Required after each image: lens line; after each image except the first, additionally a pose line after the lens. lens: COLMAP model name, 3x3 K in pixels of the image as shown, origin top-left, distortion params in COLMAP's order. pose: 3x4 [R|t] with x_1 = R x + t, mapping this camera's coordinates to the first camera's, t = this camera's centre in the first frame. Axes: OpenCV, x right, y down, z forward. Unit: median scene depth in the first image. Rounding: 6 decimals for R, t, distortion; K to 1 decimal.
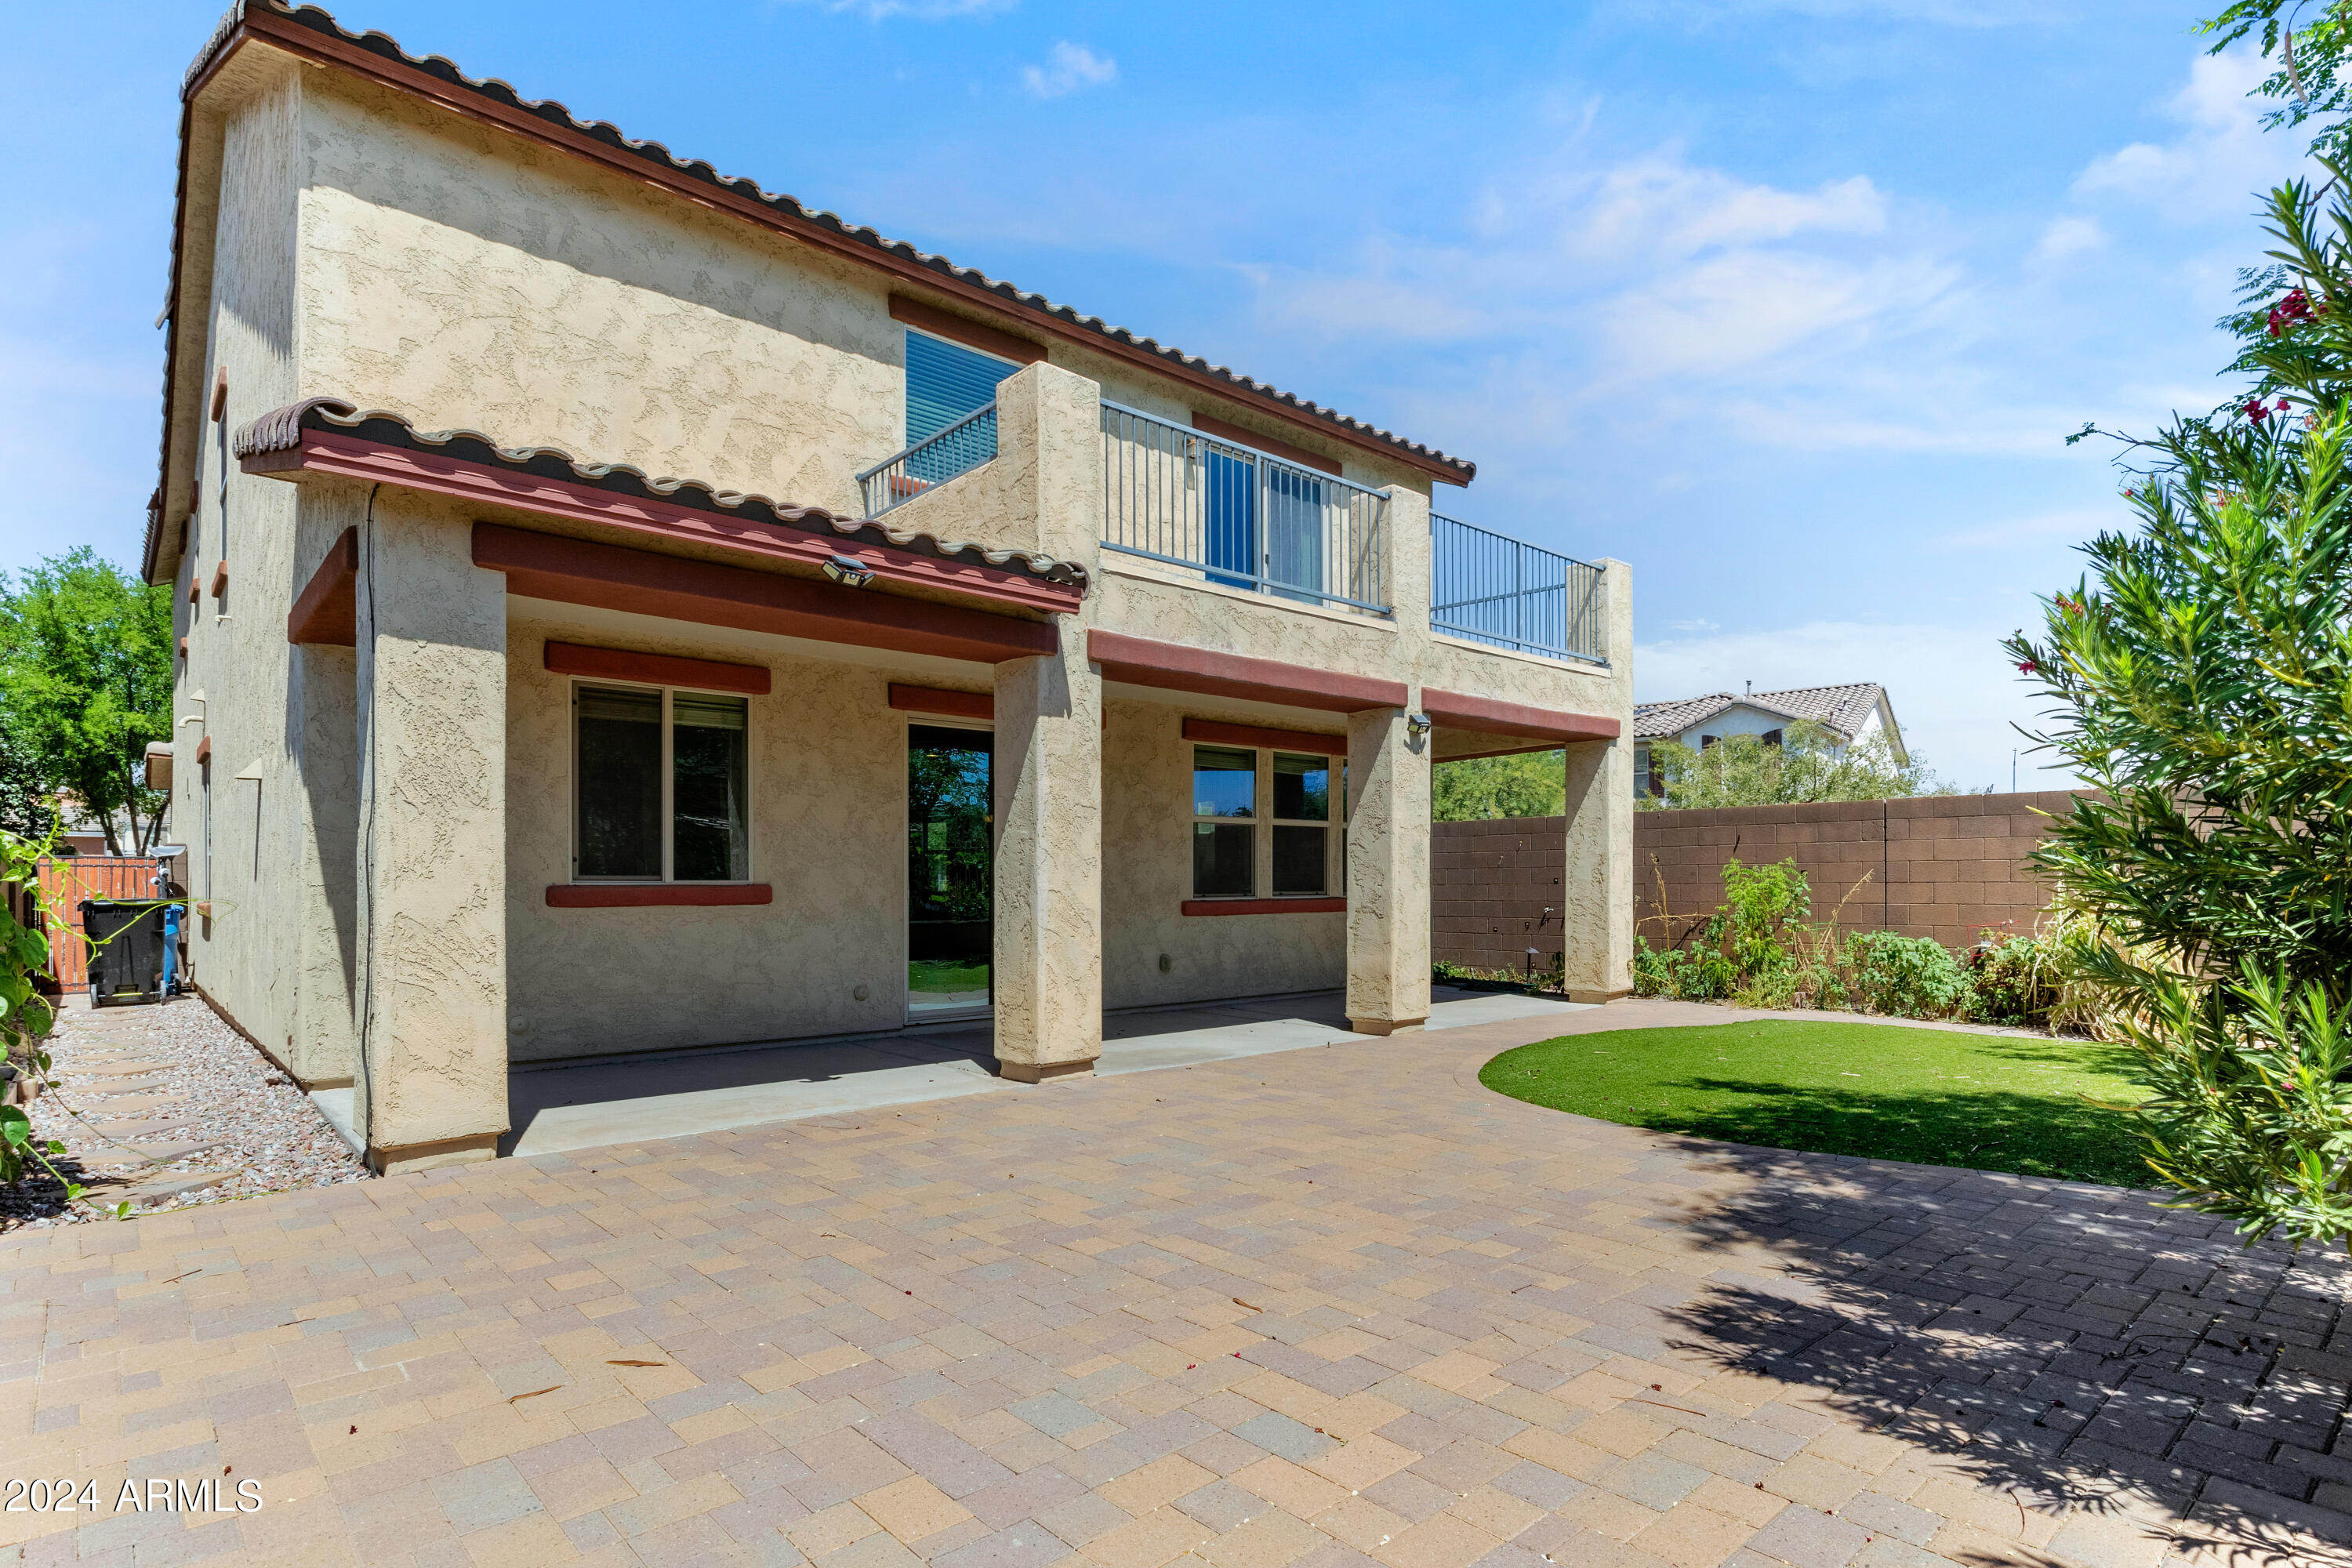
lens RADIAL K [[1216.6, 0, 1216.2], [0, 1216.6, 884.5], [0, 0, 1]] dist [0.003510, 0.001616]
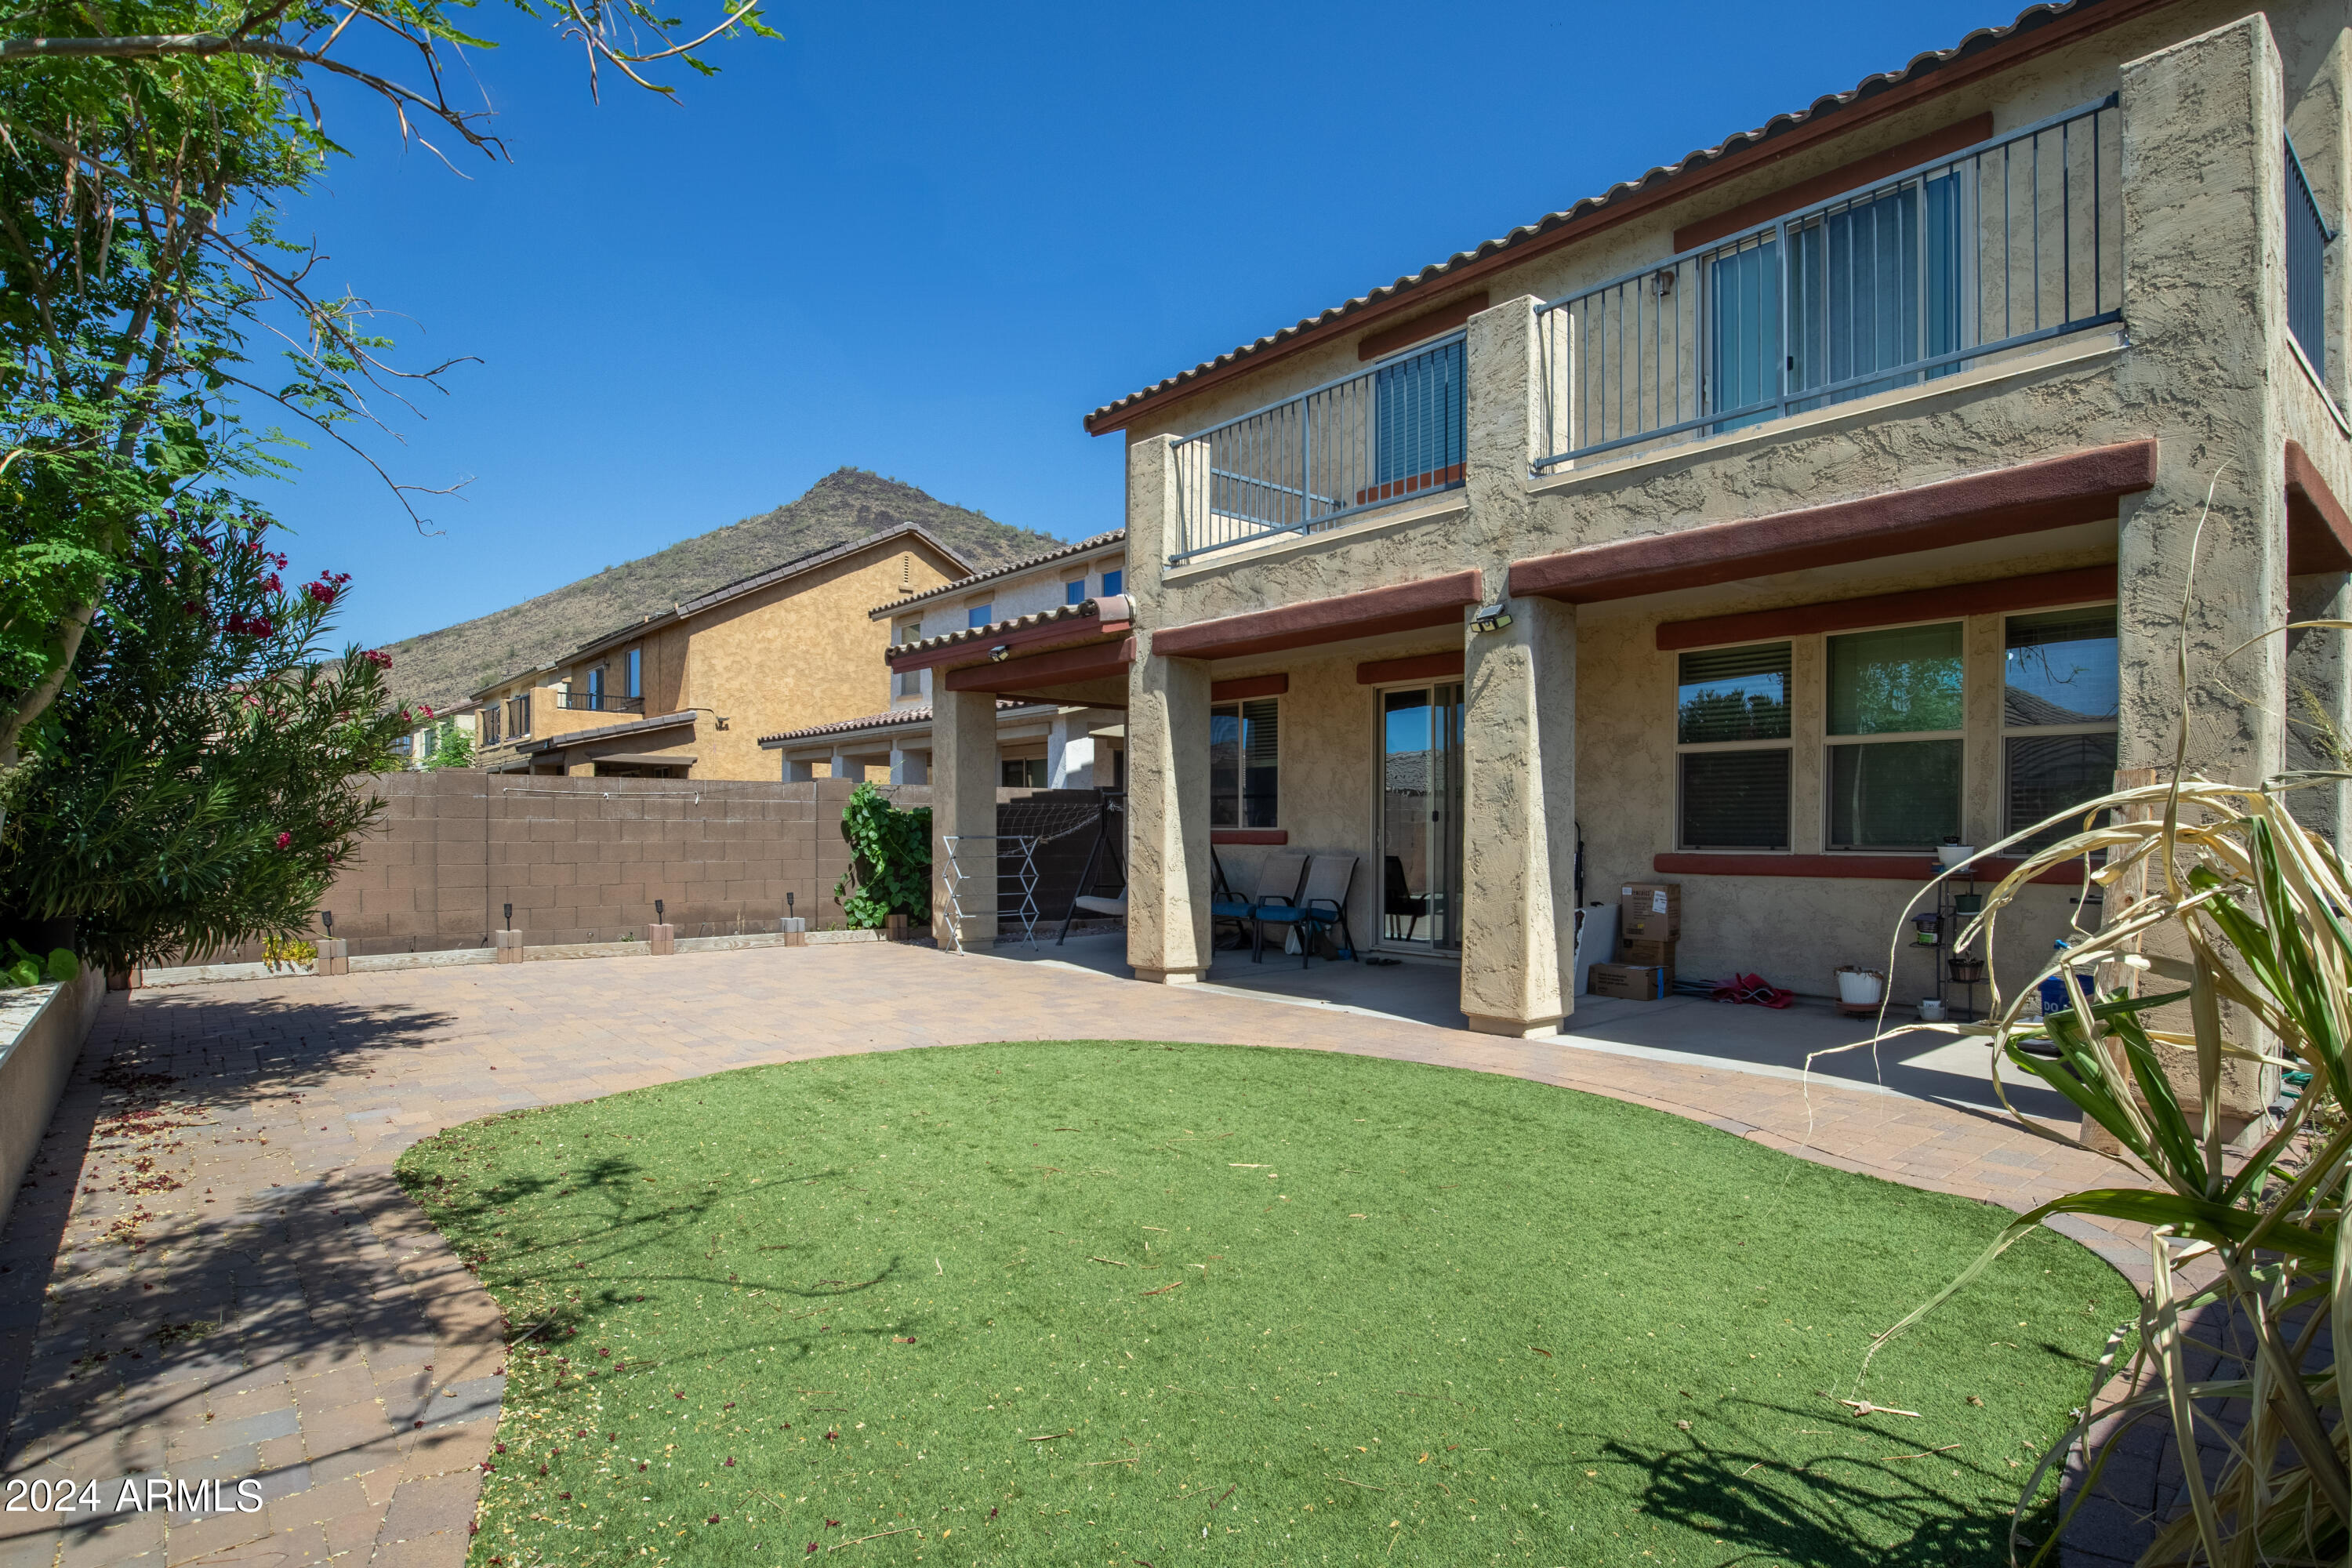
lens RADIAL K [[1198.7, 0, 1177.5], [0, 1198.7, 846.6], [0, 0, 1]] dist [-0.040107, 0.010338]
pose [[-0.041881, 0.022815, -0.998862, 1.099606], [-0.001094, 0.999738, 0.022881, -0.011884], [0.999122, 0.002051, -0.041845, 1.021106]]
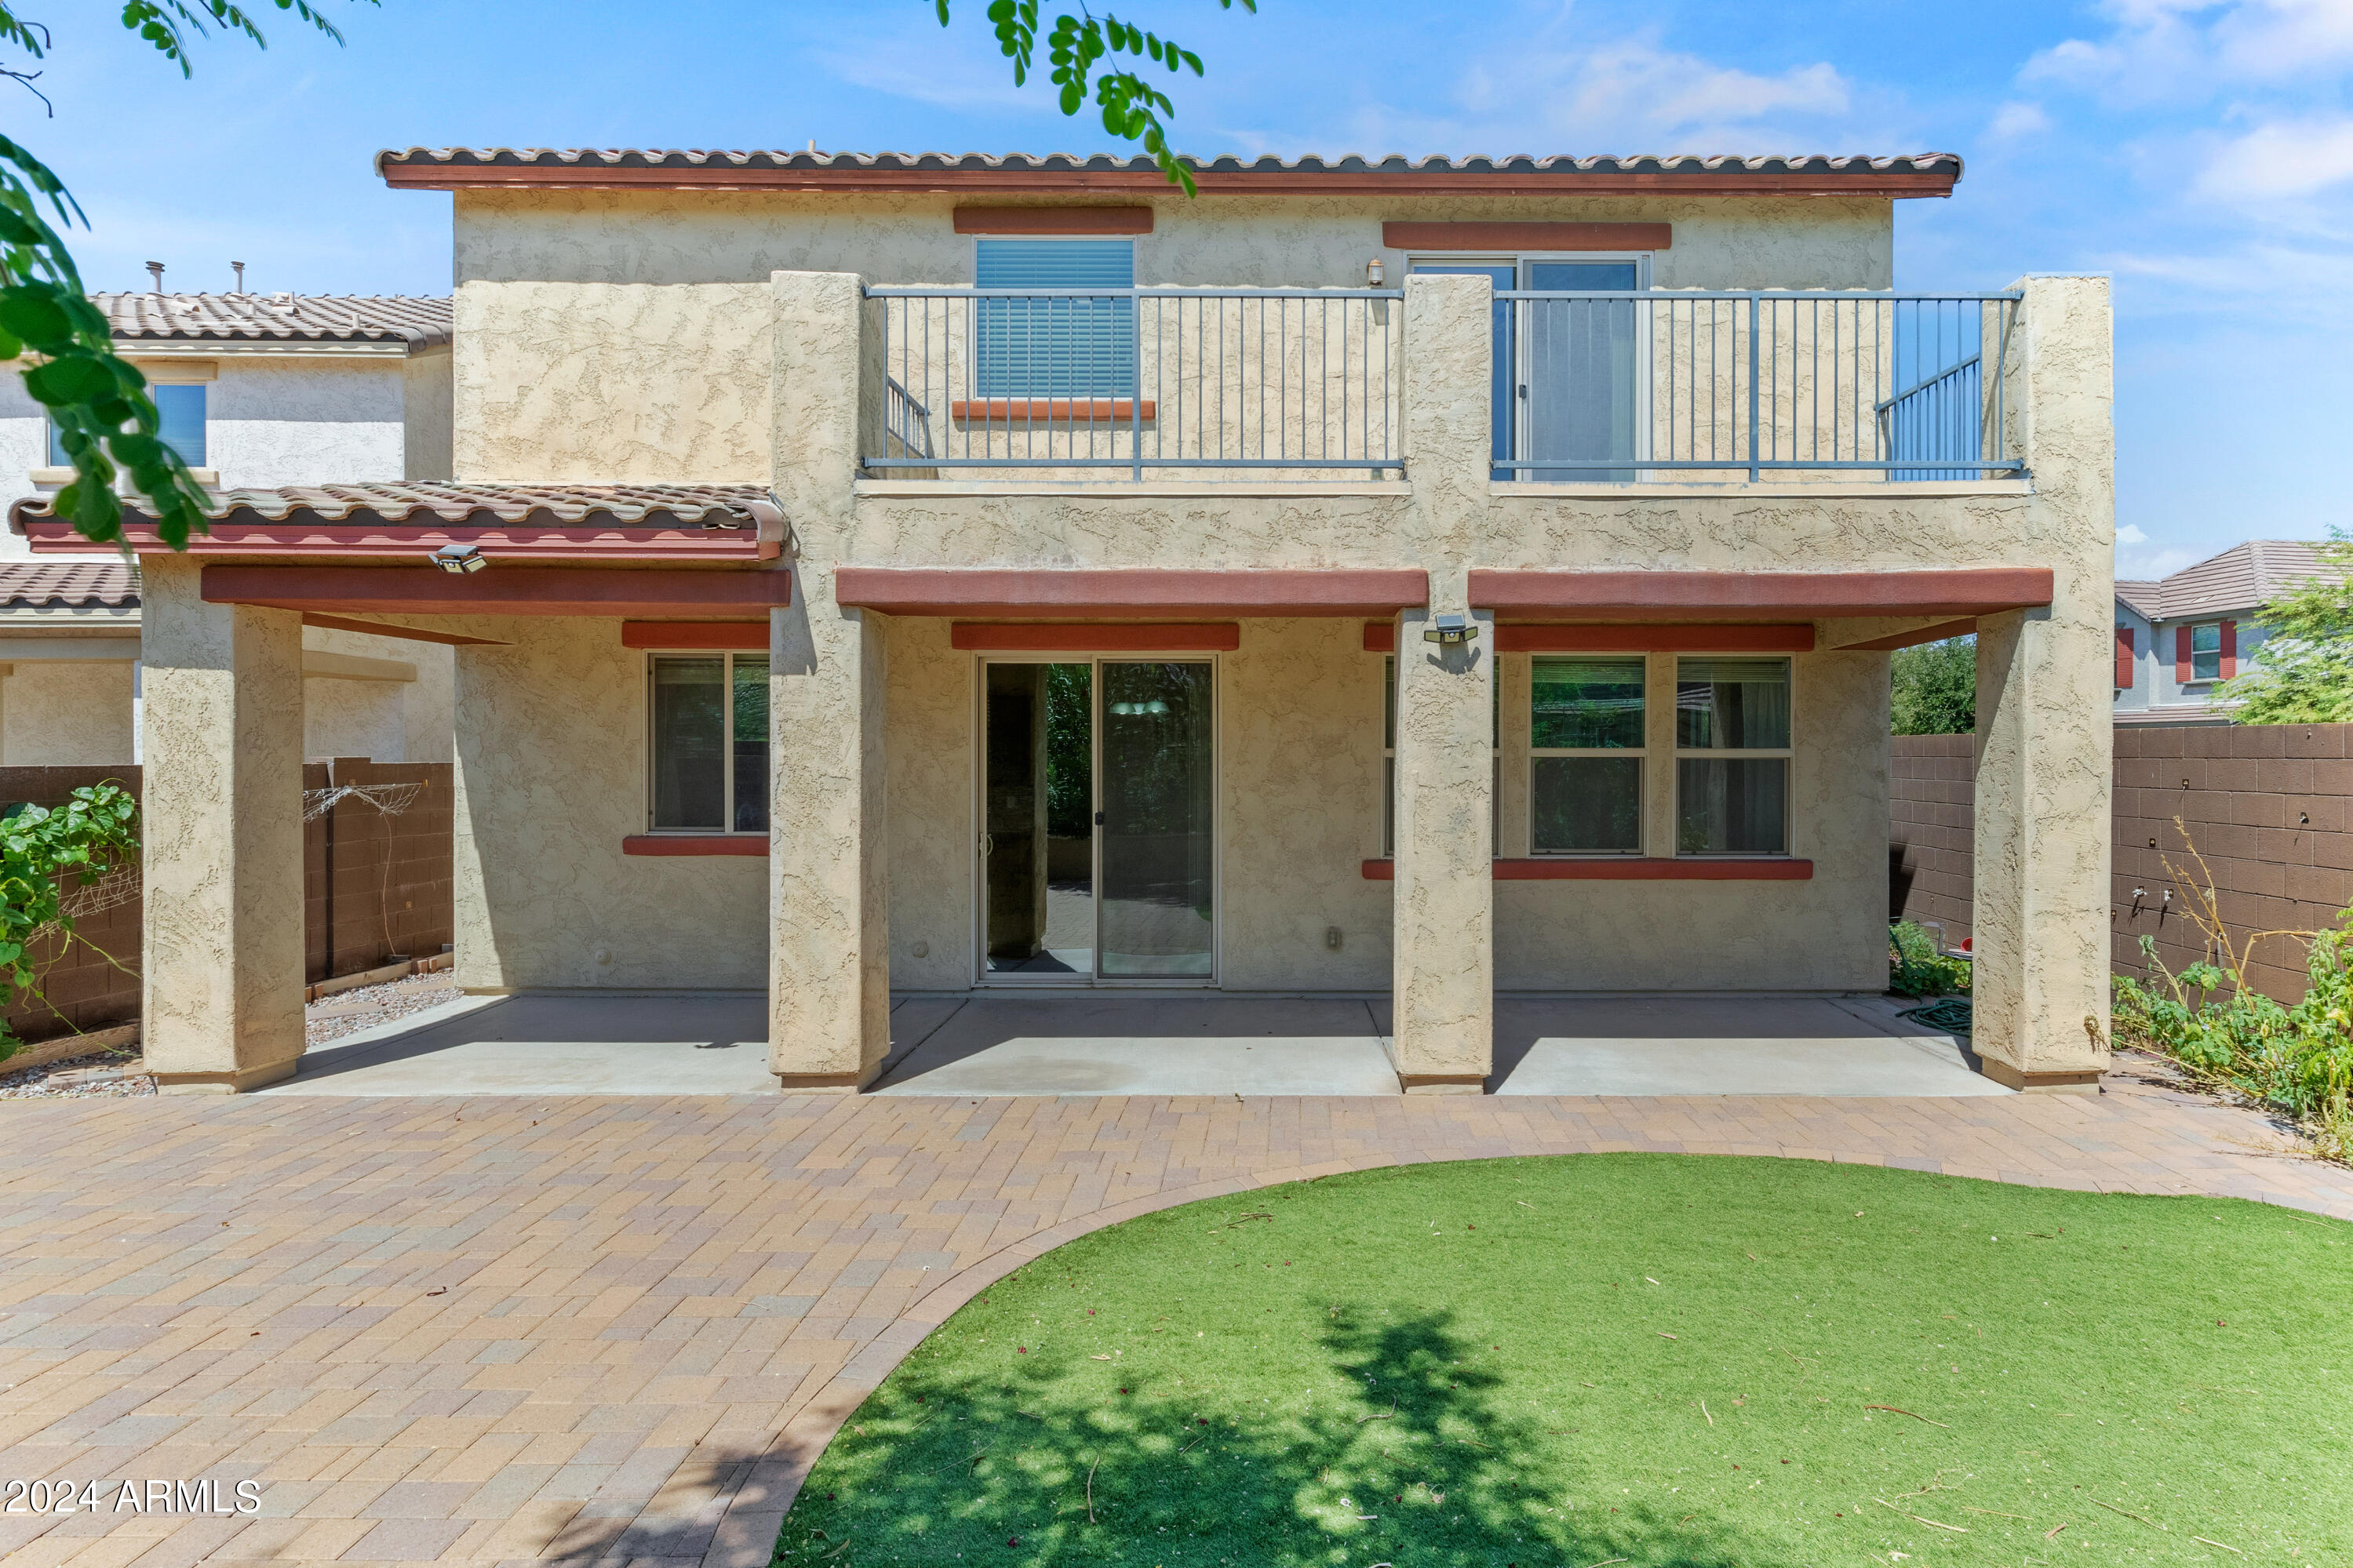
lens RADIAL K [[1261.4, 0, 1284.7], [0, 1261.4, 762.2], [0, 0, 1]] dist [0.003338, 0.001586]
pose [[0.736968, 0.009861, -0.675855, 0.684146], [-0.004945, 0.999945, 0.009197, -0.079799], [0.675909, -0.003436, 0.736977, 0.531471]]
